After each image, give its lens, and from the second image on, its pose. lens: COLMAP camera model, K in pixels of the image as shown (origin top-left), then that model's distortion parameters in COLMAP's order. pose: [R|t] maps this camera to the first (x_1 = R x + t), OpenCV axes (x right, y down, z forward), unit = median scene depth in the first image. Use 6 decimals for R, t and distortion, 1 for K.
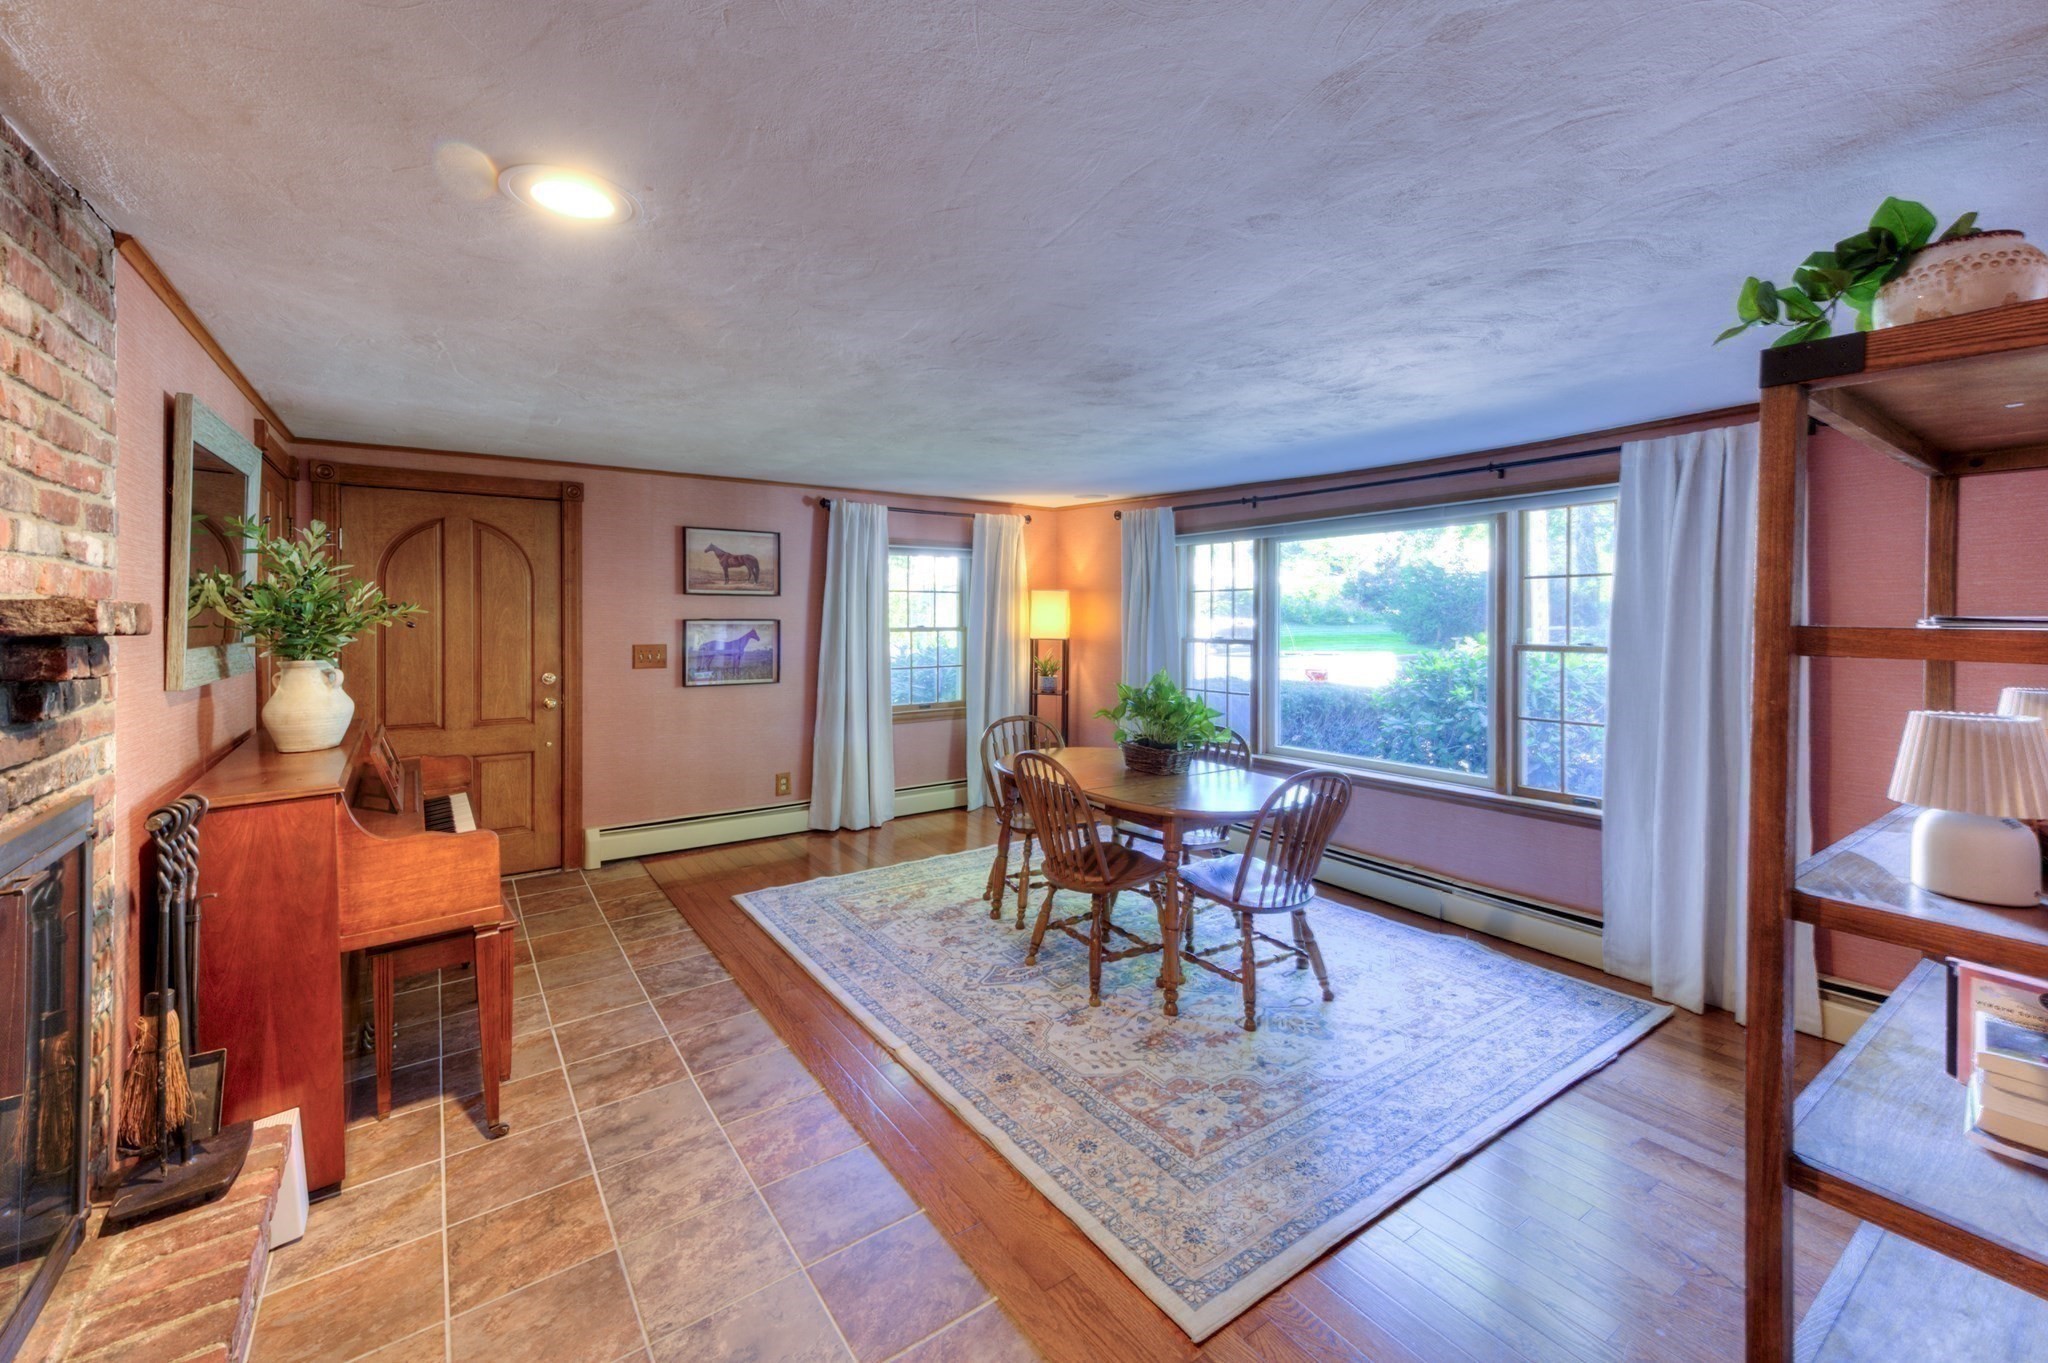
lens RADIAL K [[831.2, 0, 986.4], [0, 831.2, 621.0], [0, 0, 1]] dist [0.017798, 0.000095]
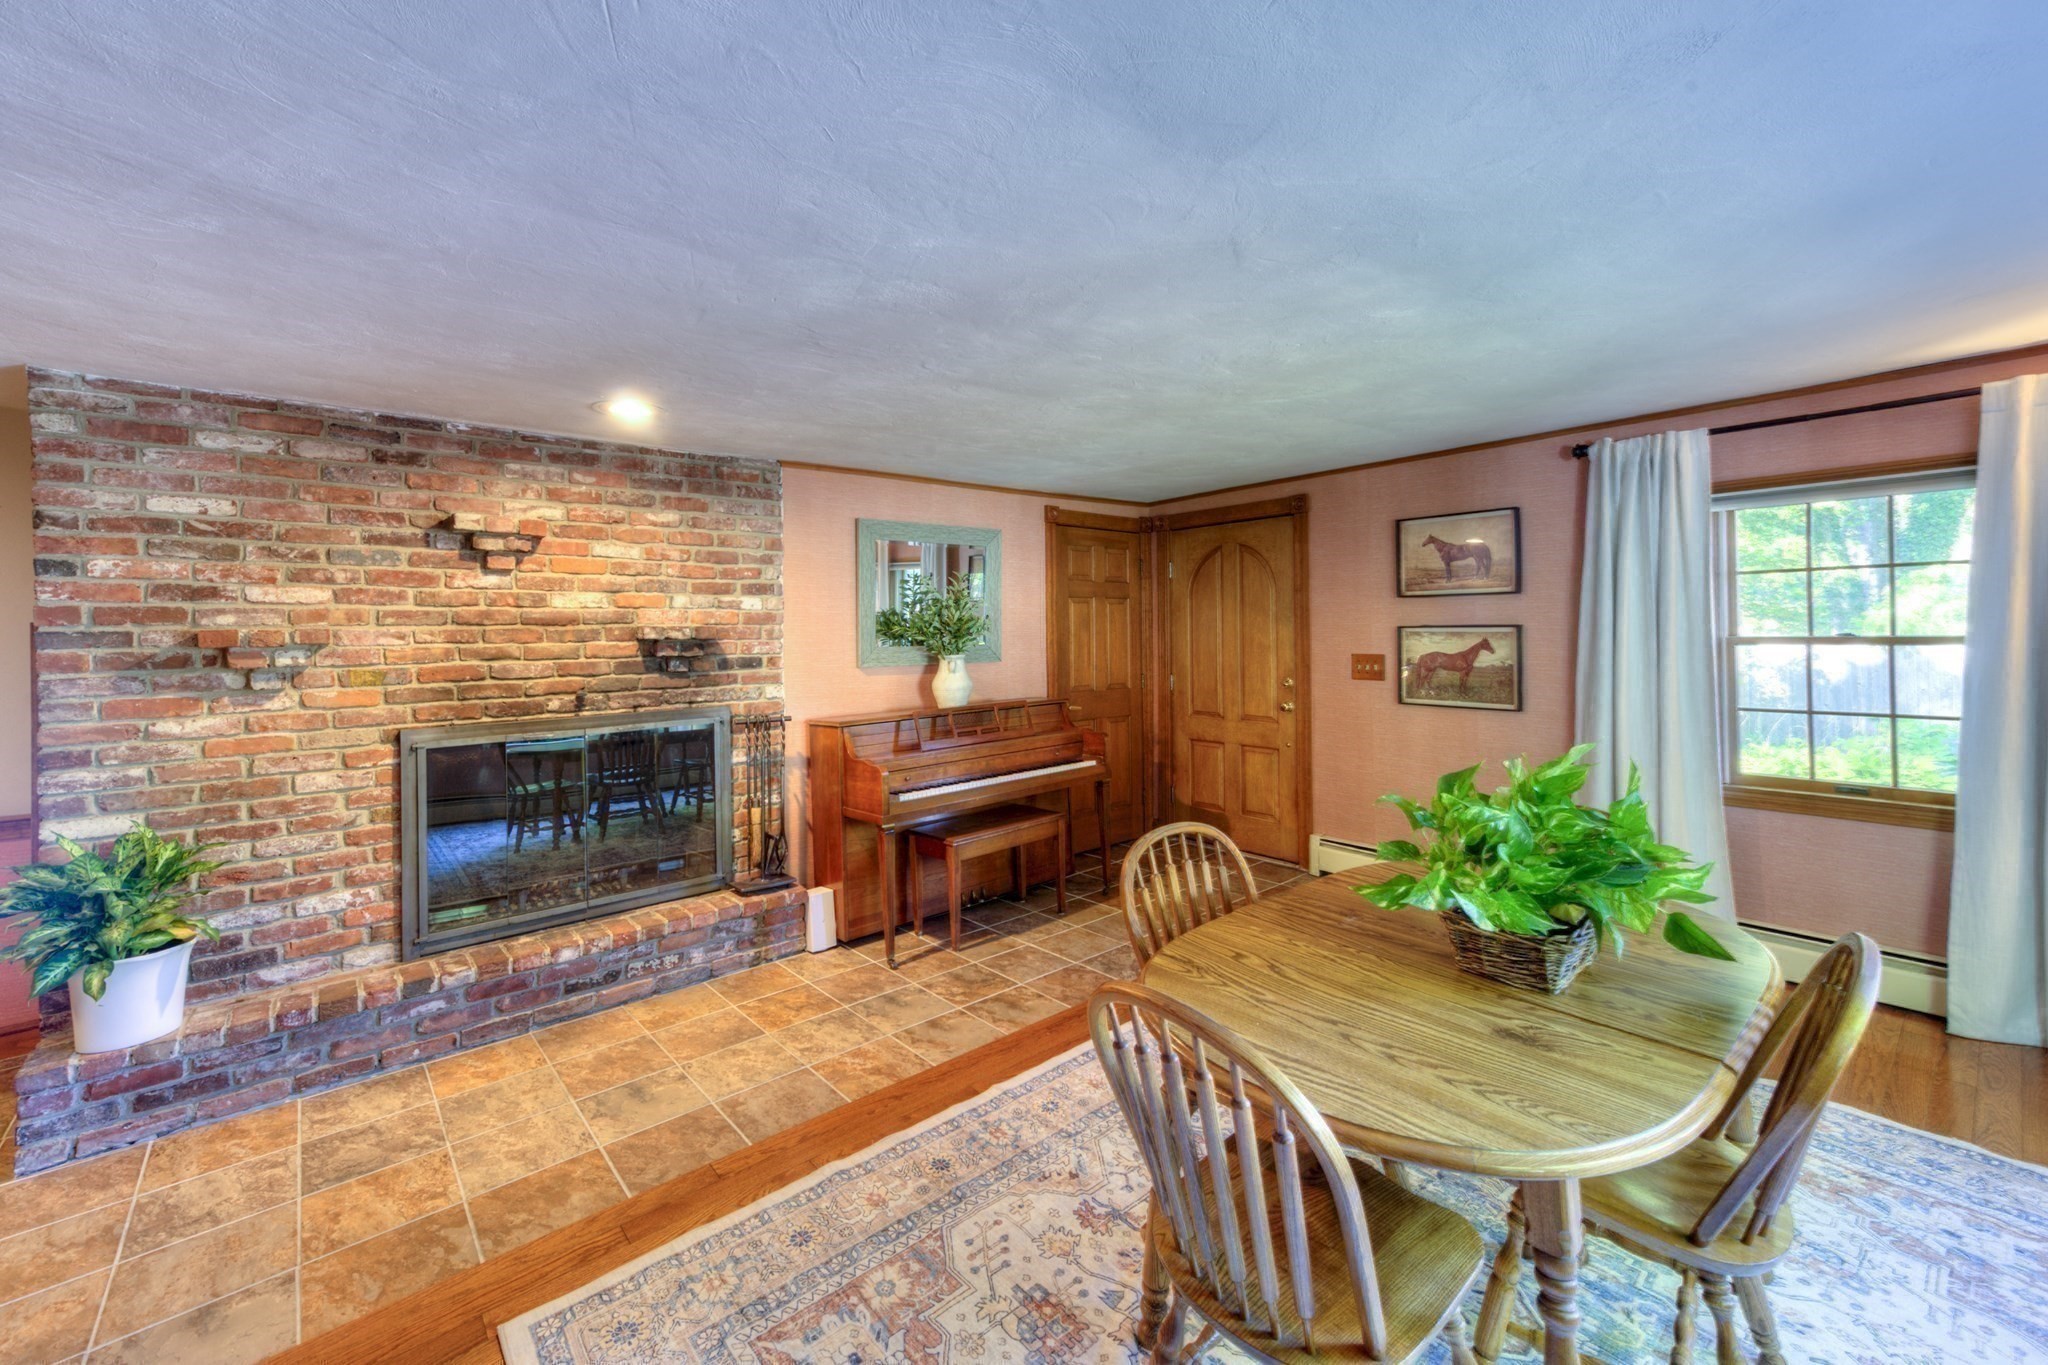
lens RADIAL K [[807.2, 0, 997.5], [0, 807.2, 626.1], [0, 0, 1]] dist [0.023501, -0.000801]
pose [[0.123070, -0.008009, -0.992366, 0.449579], [0.007490, 0.999946, -0.007142, 0.000924], [0.992370, -0.006554, 0.123123, 0.499642]]
